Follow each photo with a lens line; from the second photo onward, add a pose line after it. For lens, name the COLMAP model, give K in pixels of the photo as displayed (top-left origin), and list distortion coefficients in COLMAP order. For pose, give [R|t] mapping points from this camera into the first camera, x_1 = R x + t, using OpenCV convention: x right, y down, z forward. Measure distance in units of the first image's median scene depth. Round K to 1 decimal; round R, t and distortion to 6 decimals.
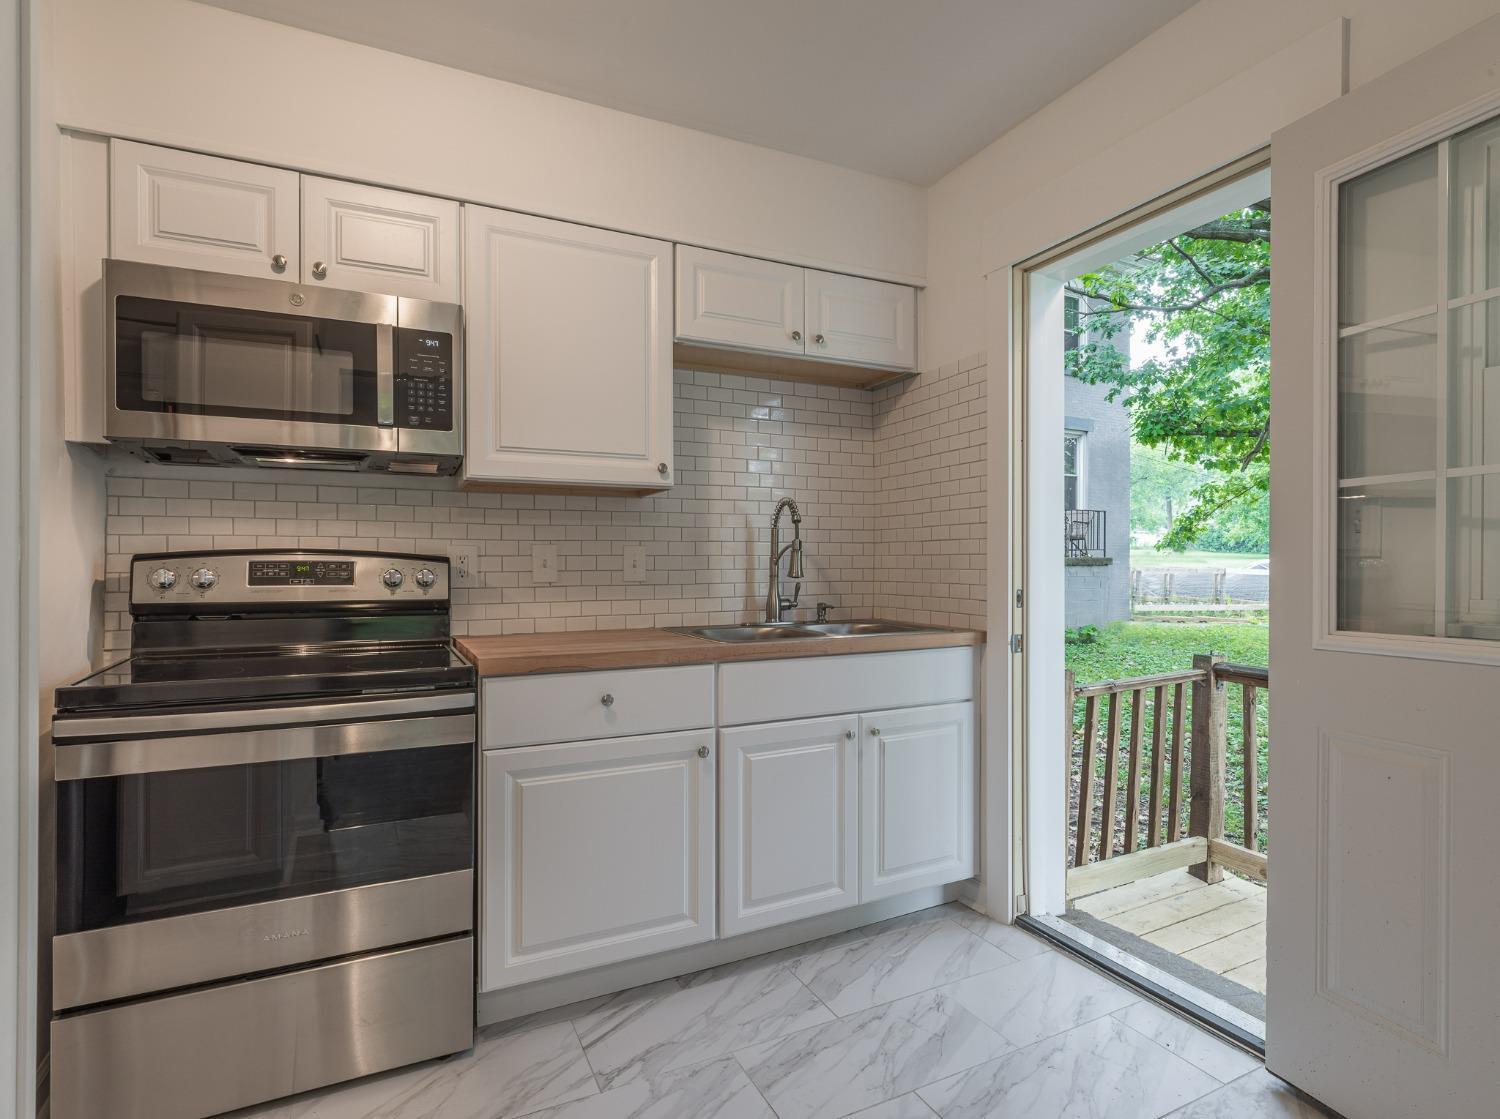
lens RADIAL K [[750.7, 0, 750.6], [0, 750.7, 563.9], [0, 0, 1]] dist [-0.007003, -0.000298]
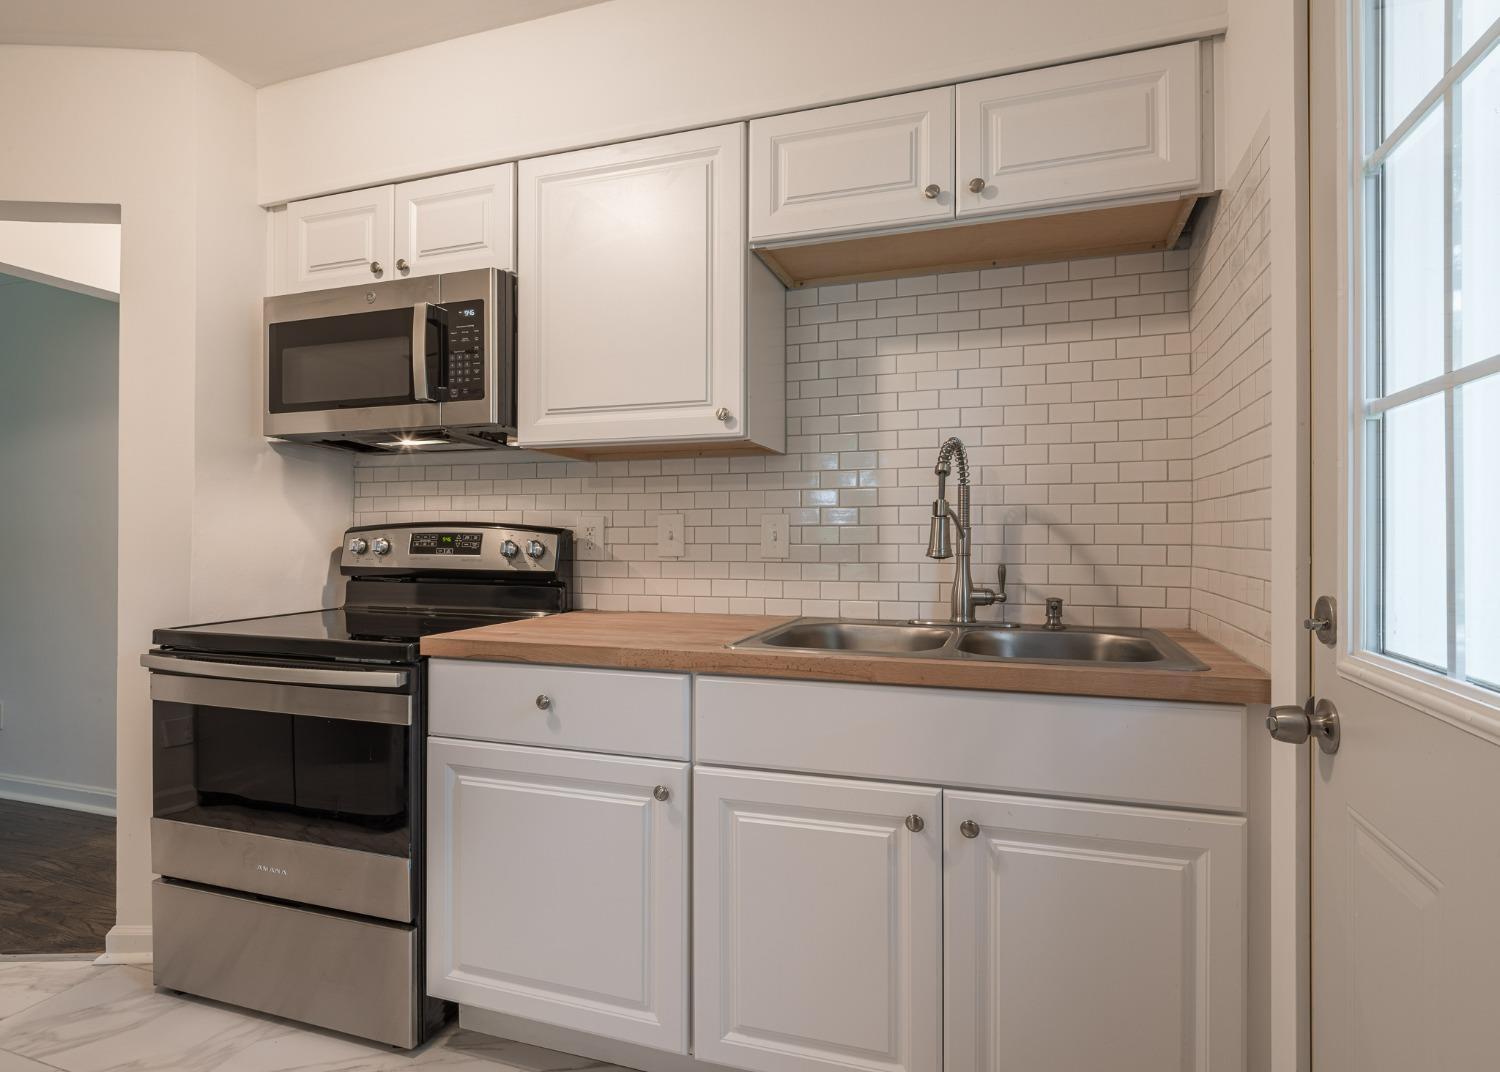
lens RADIAL K [[725.4, 0, 749.8], [0, 725.4, 533.0], [0, 0, 1]] dist [-0.004956, -0.001342]
pose [[0.725668, 0.000814, -0.688045, 0.439892], [-0.002022, 0.999998, -0.000949, -0.003122], [0.688043, 0.002080, 0.725667, 0.491180]]
